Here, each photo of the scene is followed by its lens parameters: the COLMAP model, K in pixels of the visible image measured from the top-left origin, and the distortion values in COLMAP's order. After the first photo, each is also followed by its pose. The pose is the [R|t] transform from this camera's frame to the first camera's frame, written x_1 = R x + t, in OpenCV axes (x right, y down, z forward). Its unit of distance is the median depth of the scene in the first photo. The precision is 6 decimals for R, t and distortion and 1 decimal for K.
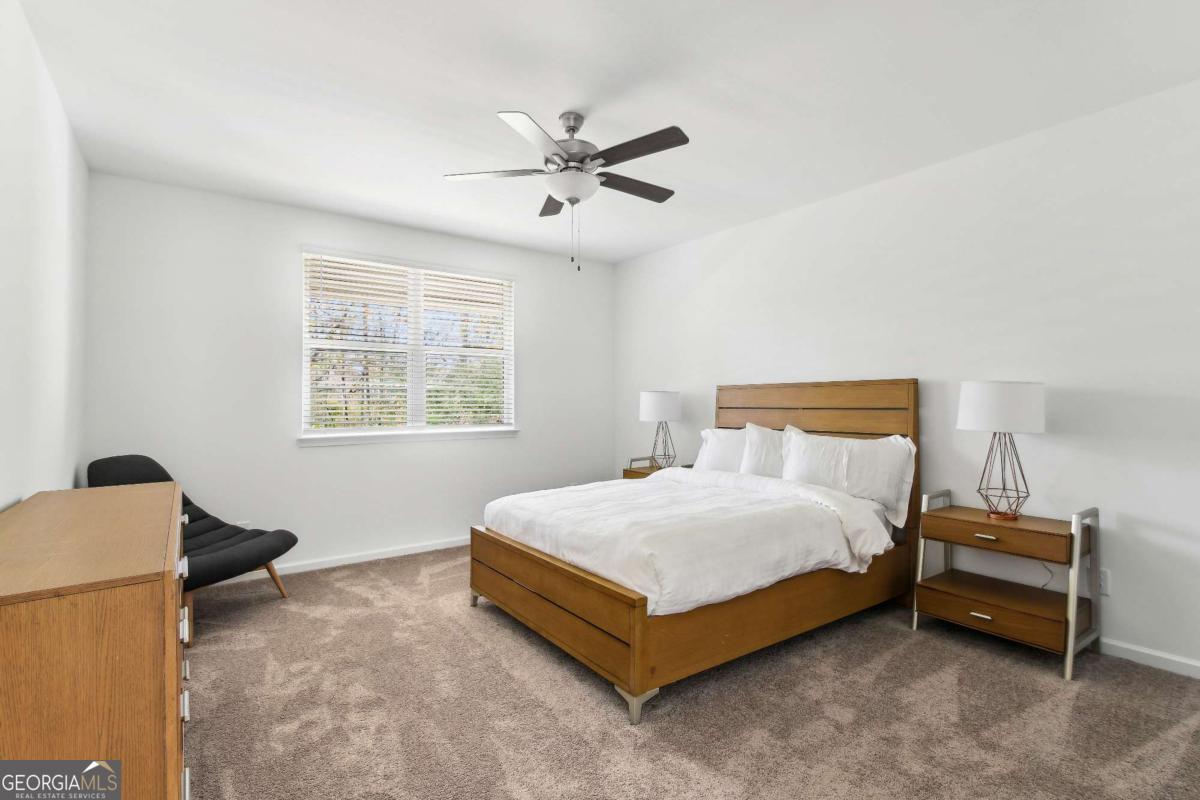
lens RADIAL K [[561.9, 0, 602.7], [0, 561.9, 402.9], [0, 0, 1]] dist [-0.004444, 0.000301]
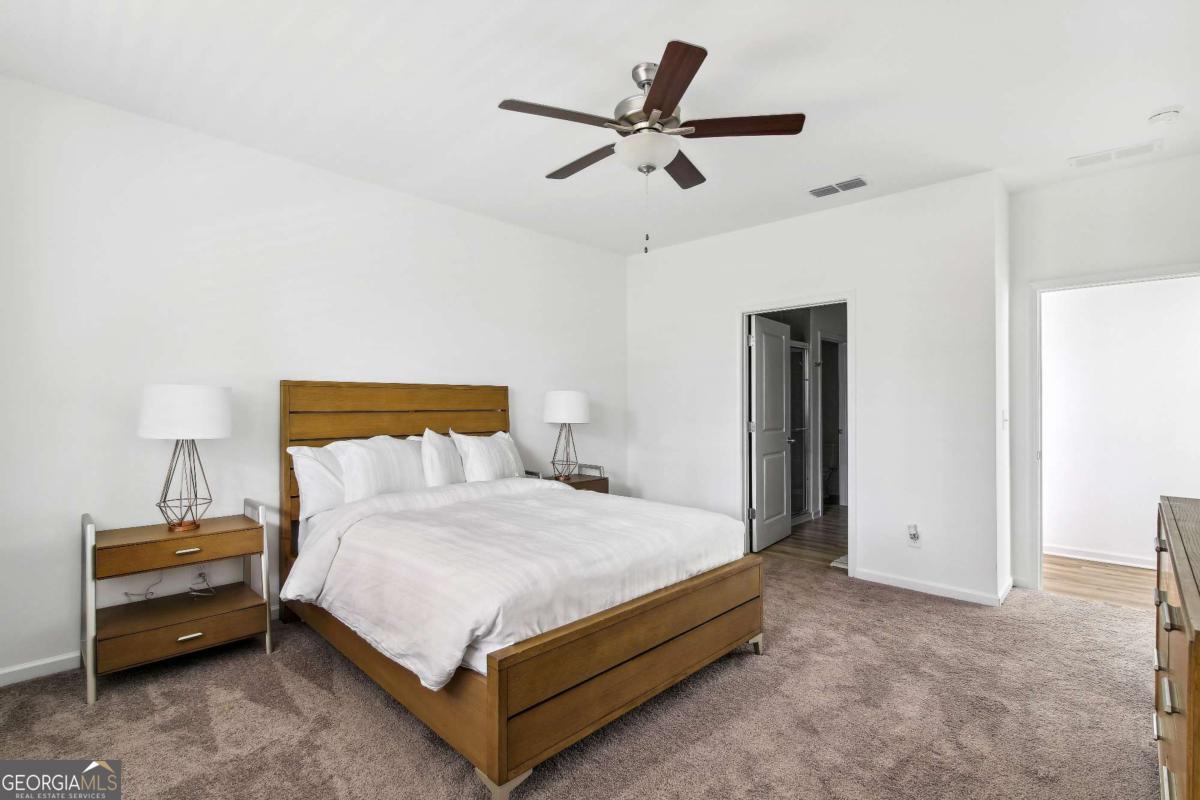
lens RADIAL K [[561.9, 0, 602.8], [0, 561.9, 405.4], [0, 0, 1]] dist [-0.004444, 0.000301]
pose [[-0.171456, 0.003394, 0.985186, -0.622925], [0.000375, 0.999994, -0.003379, 0.003630], [-0.985192, -0.000210, -0.171456, 0.854604]]
